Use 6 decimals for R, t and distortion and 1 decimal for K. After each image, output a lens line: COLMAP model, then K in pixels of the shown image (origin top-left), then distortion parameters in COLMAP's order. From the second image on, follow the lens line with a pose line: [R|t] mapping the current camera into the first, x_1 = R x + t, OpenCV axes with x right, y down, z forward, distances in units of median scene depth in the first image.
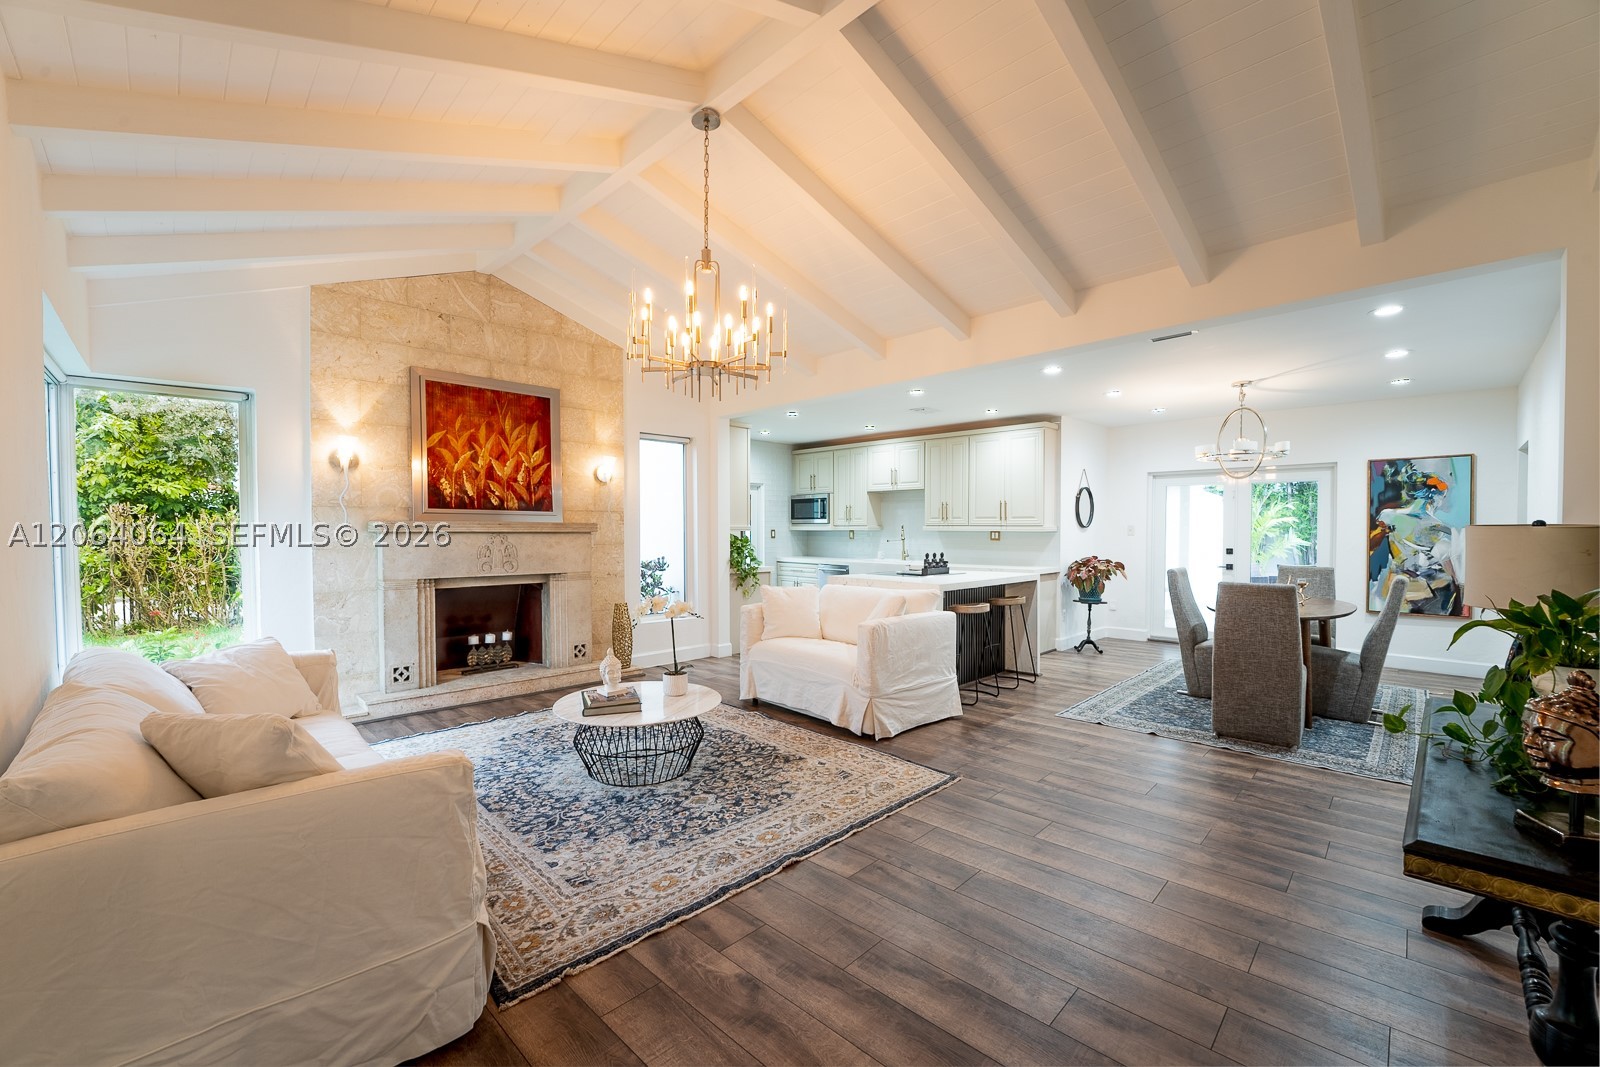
lens RADIAL K [[658.3, 0, 796.8], [0, 658.3, 548.1], [0, 0, 1]] dist [-0.033530, 0.005911]
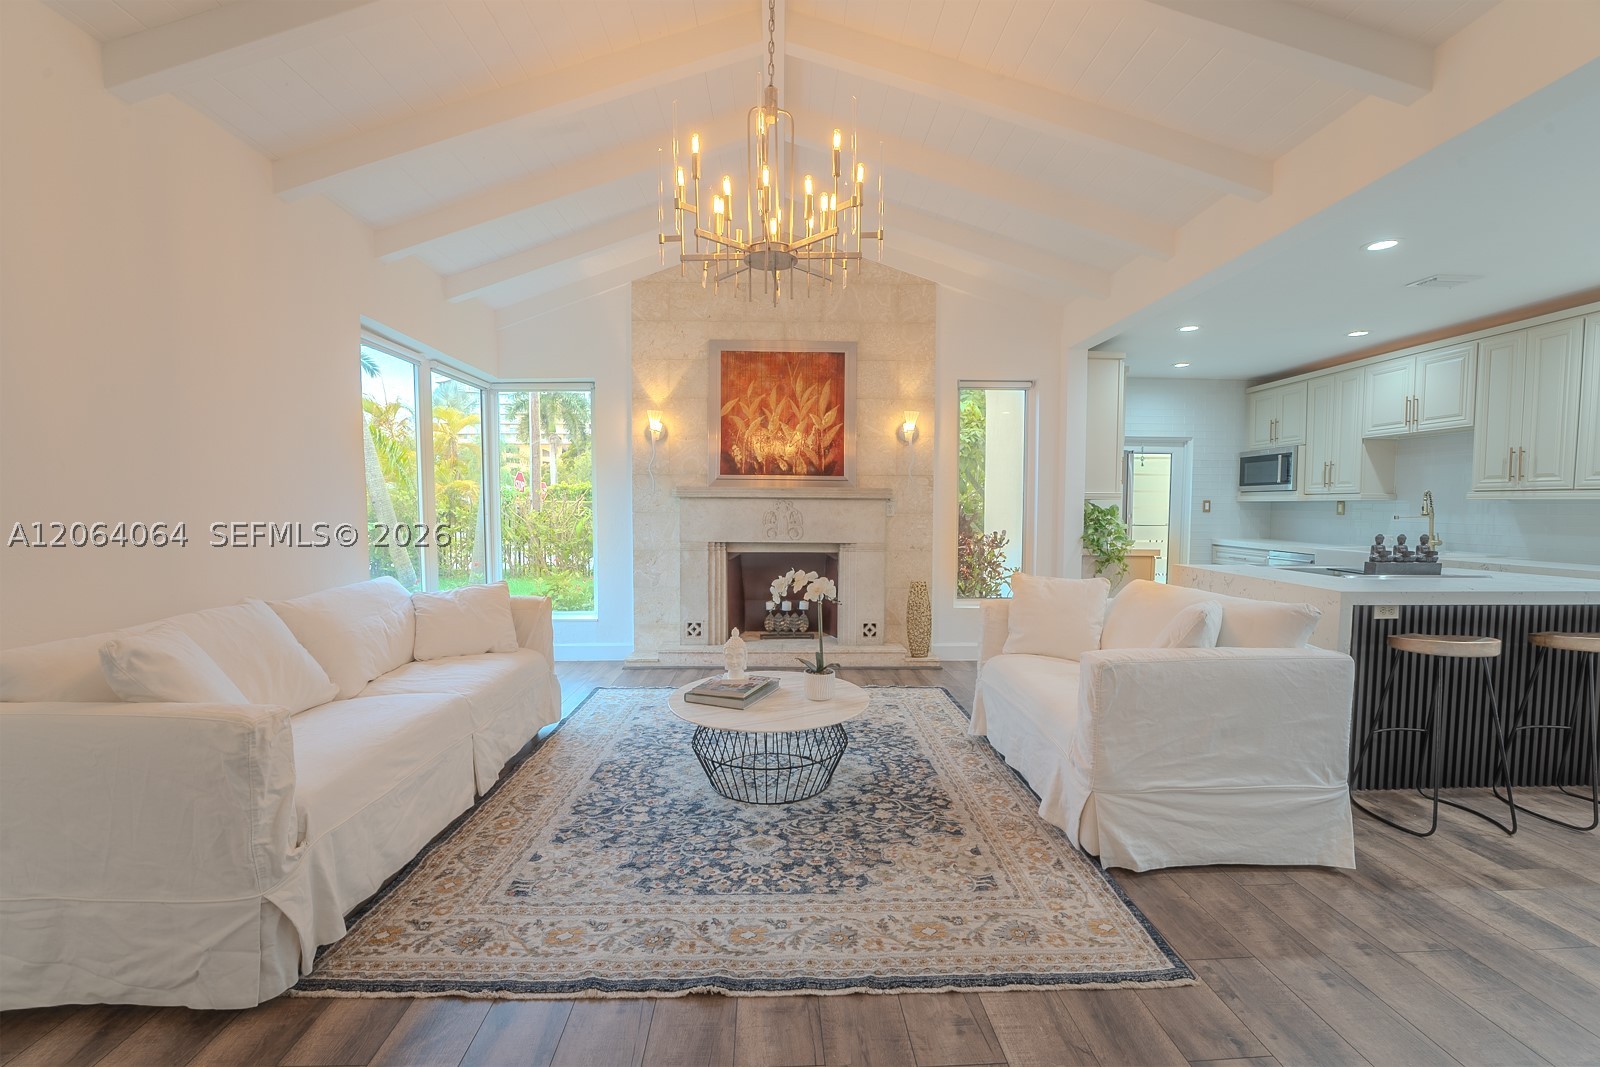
lens RADIAL K [[658.3, 0, 798.2], [0, 658.3, 543.0], [0, 0, 1]] dist [-0.033530, 0.005911]
pose [[0.723837, 0.040878, -0.688759, 0.226609], [-0.023601, 0.999126, 0.034496, 0.008138], [0.689567, -0.008714, 0.724169, 0.287209]]
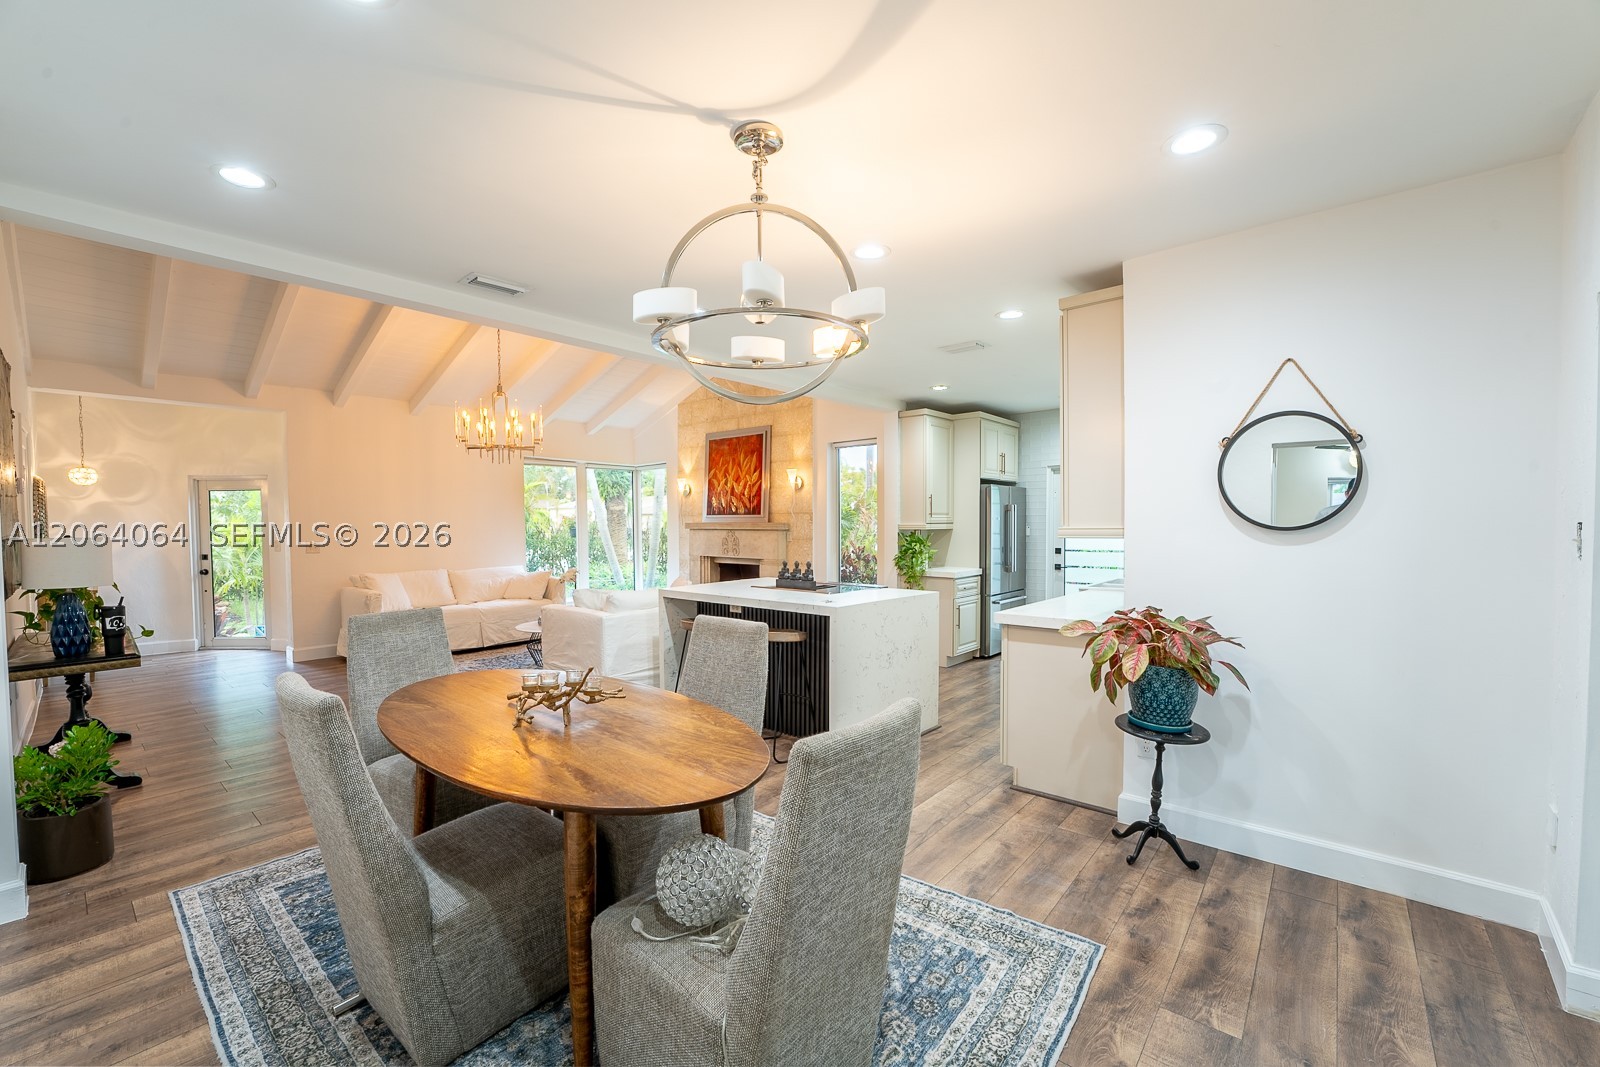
lens RADIAL K [[658.3, 0, 794.5], [0, 658.3, 547.7], [0, 0, 1]] dist [-0.033530, 0.005911]
pose [[0.061238, 0.039008, -0.997361, 1.053743], [-0.022609, 0.999034, 0.037686, -0.040783], [0.997867, 0.020242, 0.062060, 1.000987]]
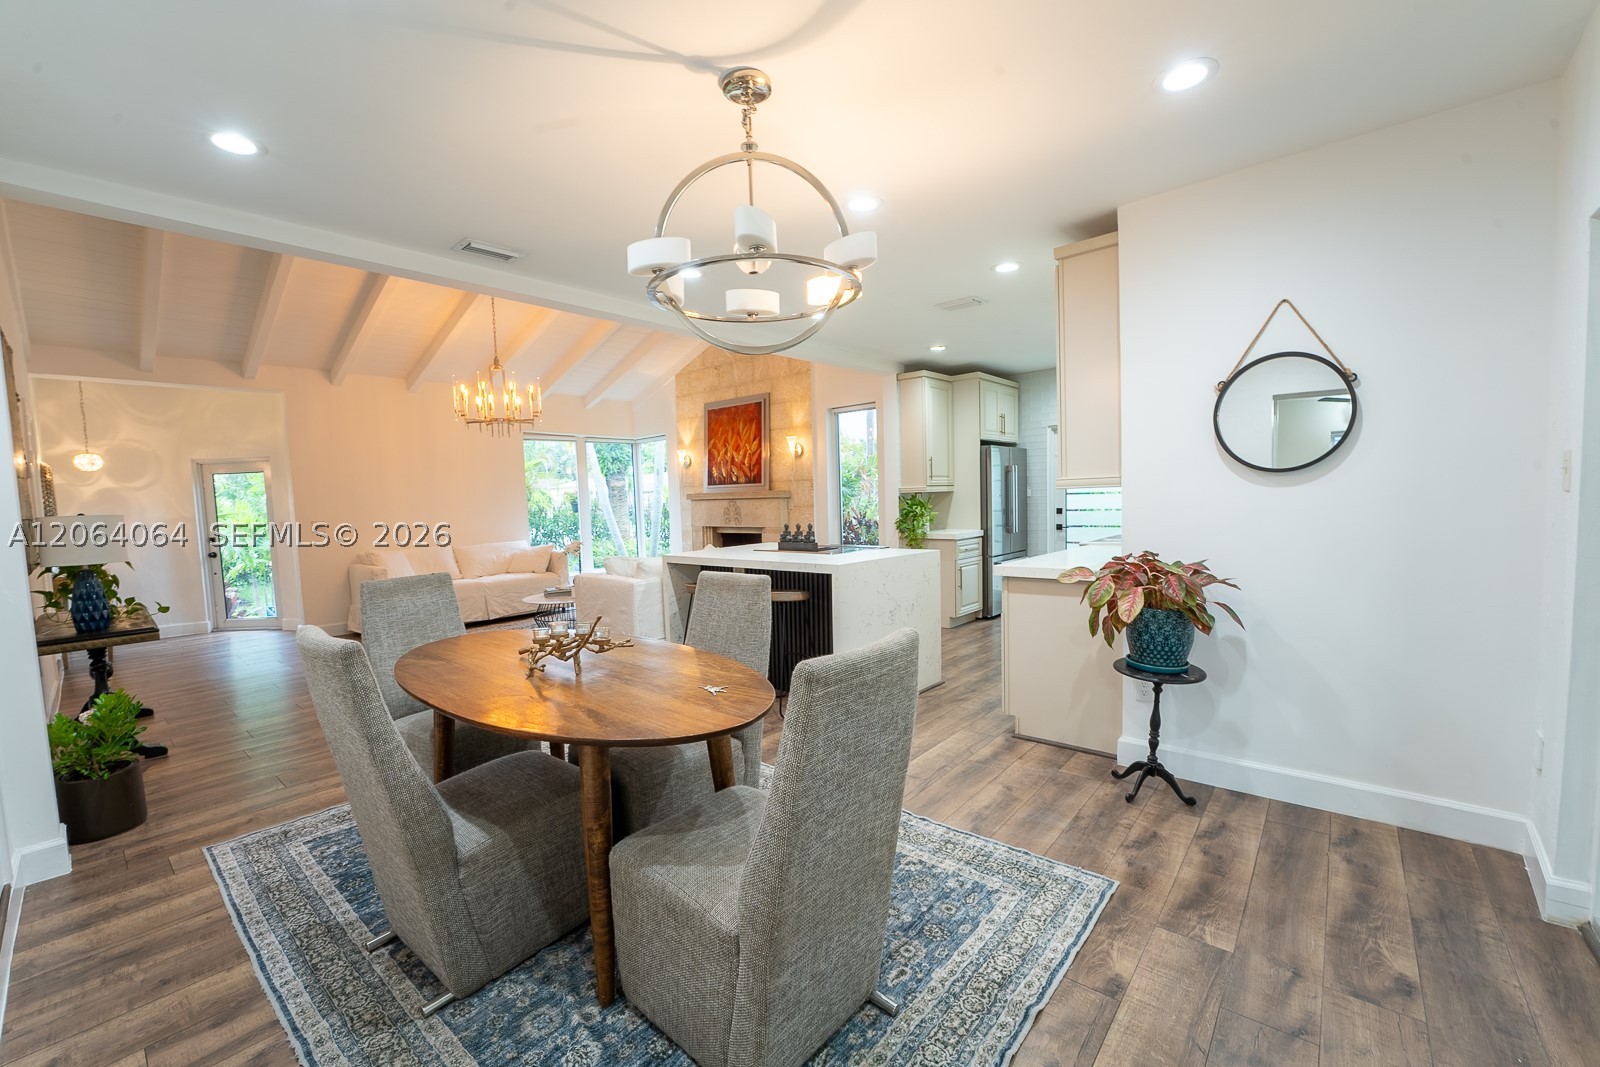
lens RADIAL K [[658.3, 0, 793.4], [0, 658.3, 549.6], [0, 0, 1]] dist [-0.033530, 0.005911]
pose [[0.057086, 0.079647, -0.995187, 1.062383], [0.004303, 0.996784, 0.080021, -0.026596], [0.998360, -0.008851, 0.056559, 1.002009]]
